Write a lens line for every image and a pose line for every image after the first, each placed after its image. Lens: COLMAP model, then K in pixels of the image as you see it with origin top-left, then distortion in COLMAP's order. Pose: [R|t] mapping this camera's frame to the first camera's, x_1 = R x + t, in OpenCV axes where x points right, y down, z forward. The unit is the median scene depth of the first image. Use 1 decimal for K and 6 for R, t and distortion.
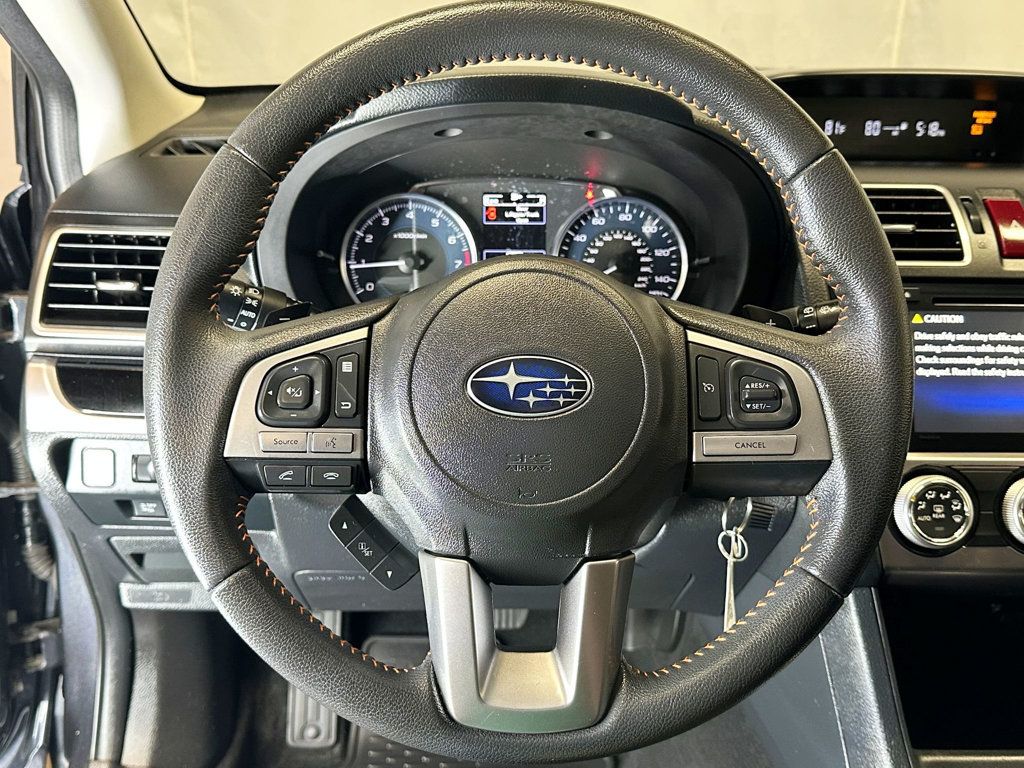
lens RADIAL K [[973.8, 0, 523.2], [0, 973.8, 398.0], [0, 0, 1]] dist [0.148928, -0.329458]
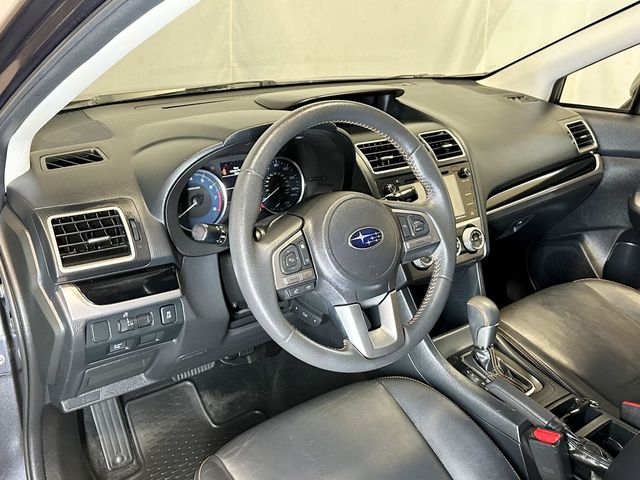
lens RADIAL K [[626.3, 0, 321.4], [0, 626.3, 270.2], [0, 0, 1]] dist [-0.009842, -0.029548]
pose [[0.793216, -0.237985, 0.560510, -0.701781], [0.203220, 0.971154, 0.124748, -0.107975], [-0.574029, 0.014955, 0.818698, -0.260360]]
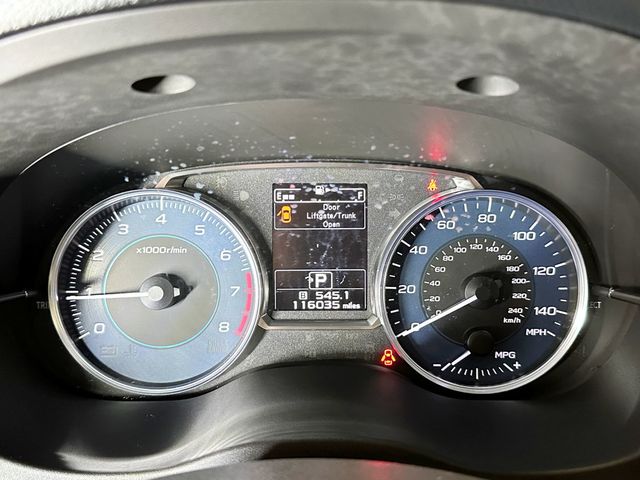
lens RADIAL K [[616.5, 0, 324.8], [0, 616.5, 237.3], [0, 0, 1]] dist [0.148599, -0.350751]
pose [[0.999576, -0.004803, -0.028725, 0.006444], [0.002925, 0.997875, -0.065093, -0.146938], [0.028976, 0.064981, 0.997466, 0.586305]]
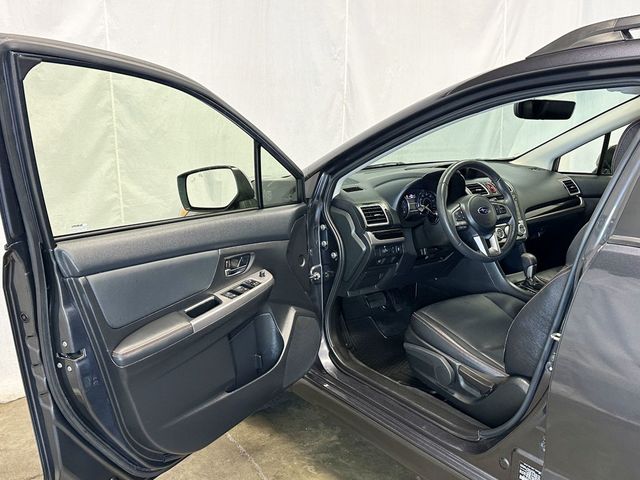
lens RADIAL K [[608.6, 0, 327.0], [0, 608.6, 248.7], [0, 0, 1]] dist [0.148928, -0.329458]
pose [[0.795339, -0.140827, 0.589579, -2.275463], [0.222122, 0.972693, -0.067303, 0.193235], [-0.564002, 0.184487, 0.804902, -1.232697]]
